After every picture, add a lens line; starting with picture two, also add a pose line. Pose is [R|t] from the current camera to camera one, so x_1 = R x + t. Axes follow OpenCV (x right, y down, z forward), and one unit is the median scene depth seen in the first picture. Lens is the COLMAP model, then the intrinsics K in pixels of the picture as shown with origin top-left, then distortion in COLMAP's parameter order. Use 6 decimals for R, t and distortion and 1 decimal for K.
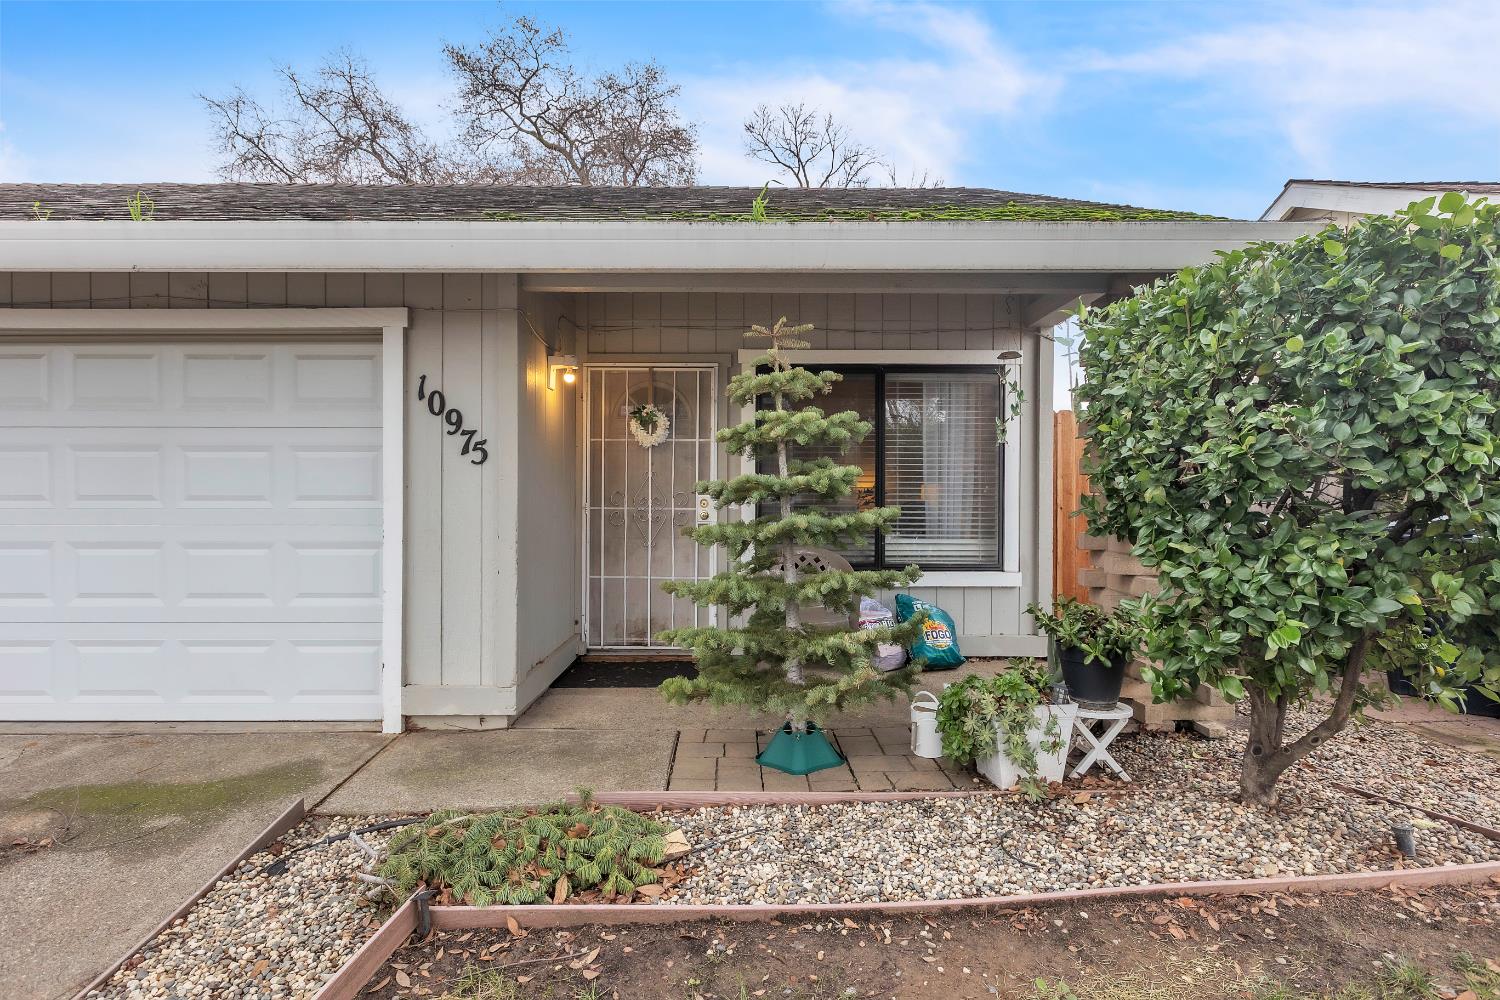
lens RADIAL K [[675.6, 0, 750.0], [0, 675.6, 500.0], [0, 0, 1]] dist [0.002638, -0.000230]
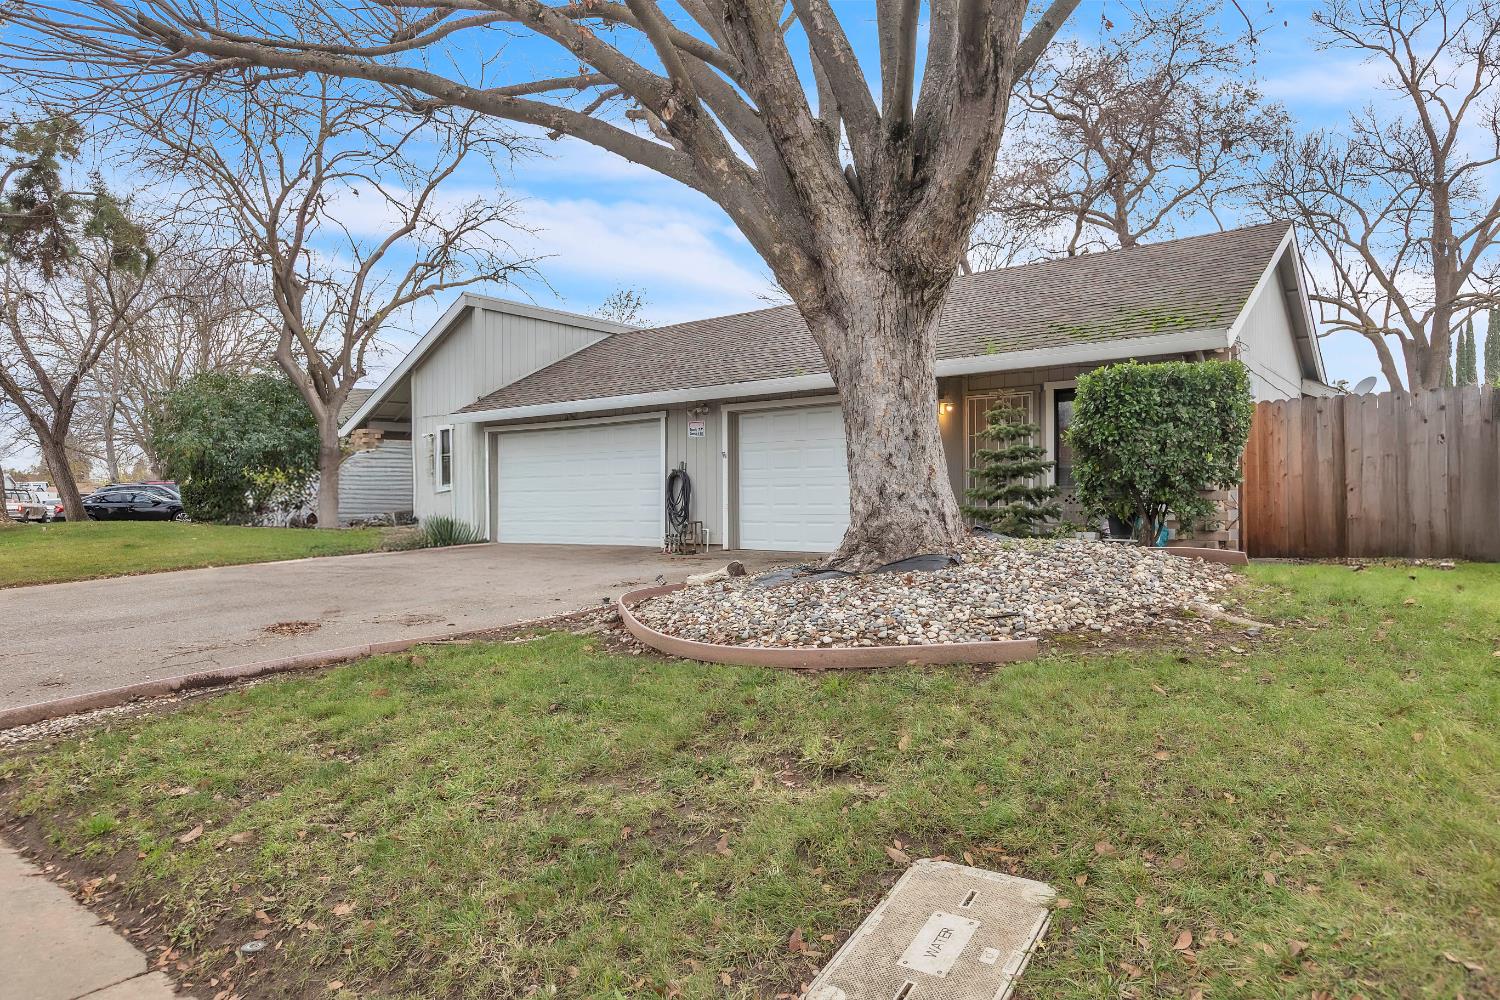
lens RADIAL K [[931.9, 0, 750.0], [0, 931.9, 500.0], [0, 0, 1]] dist [0.001915, 0.000201]
pose [[0.774708, -0.004983, -0.632300, 1.331724], [0.001802, 0.999982, -0.005672, 0.157077], [0.632317, 0.003255, 0.774703, -2.055792]]
